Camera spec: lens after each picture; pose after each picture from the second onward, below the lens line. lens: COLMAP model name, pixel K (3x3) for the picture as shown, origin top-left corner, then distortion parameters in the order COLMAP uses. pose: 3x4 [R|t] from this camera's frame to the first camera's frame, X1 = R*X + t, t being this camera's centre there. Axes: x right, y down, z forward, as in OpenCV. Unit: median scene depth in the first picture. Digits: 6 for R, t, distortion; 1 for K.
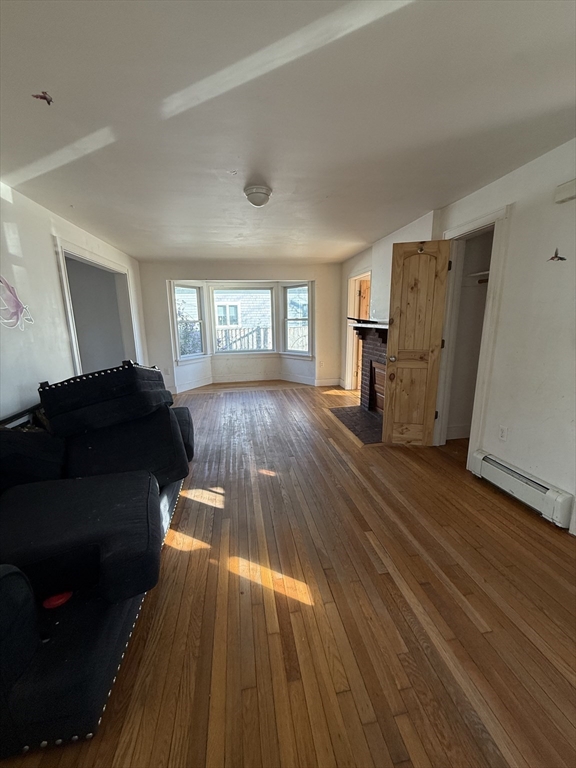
lens RADIAL K [[306.0, 0, 287.2], [0, 306.0, 382.5], [0, 0, 1]] dist [-0.000263, 0.000309]
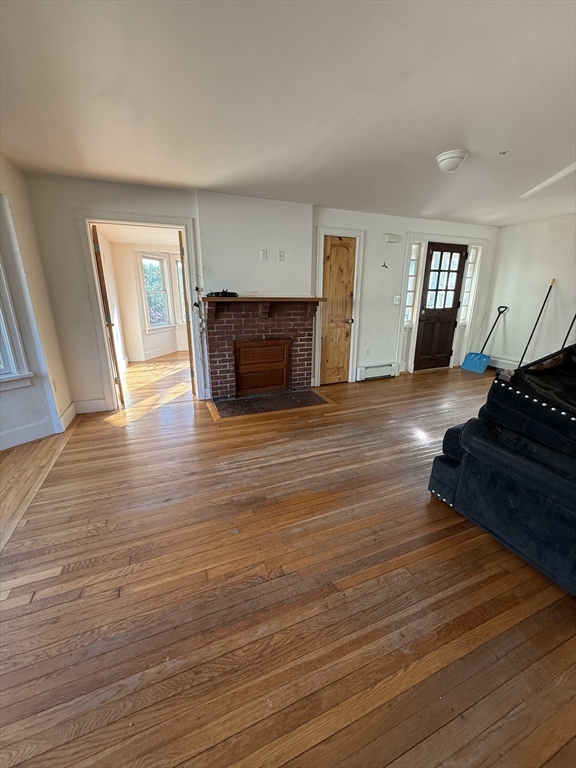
lens RADIAL K [[306.0, 0, 286.2], [0, 306.0, 382.7], [0, 0, 1]] dist [-0.000263, 0.000309]
pose [[-0.221240, -0.252169, 0.942053, -1.156440], [0.200823, 0.933507, 0.297044, -0.363276], [-0.954318, 0.254904, -0.155888, 1.970272]]
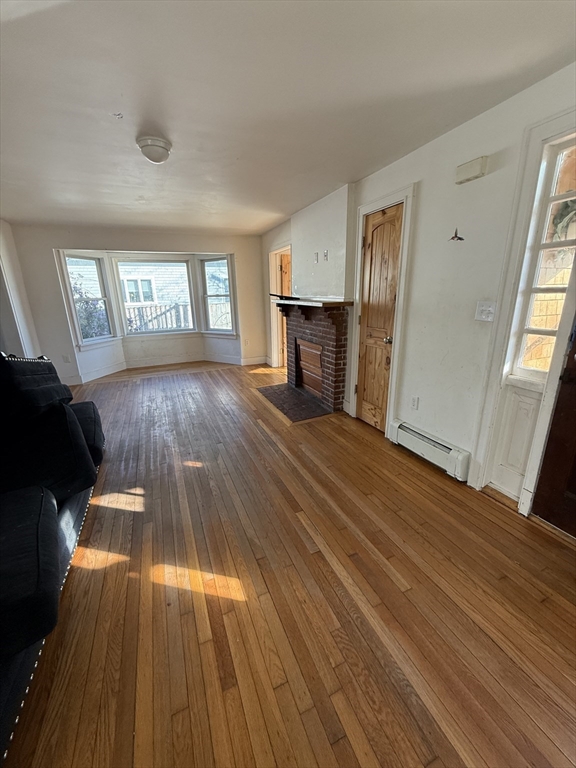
lens RADIAL K [[306.0, 0, 285.8], [0, 306.0, 382.3], [0, 0, 1]] dist [-0.000263, 0.000309]
pose [[0.972897, -0.069924, 0.220413, 0.025747], [0.052648, 0.995132, 0.083309, -0.021813], [-0.225166, -0.069447, 0.971842, 0.052988]]
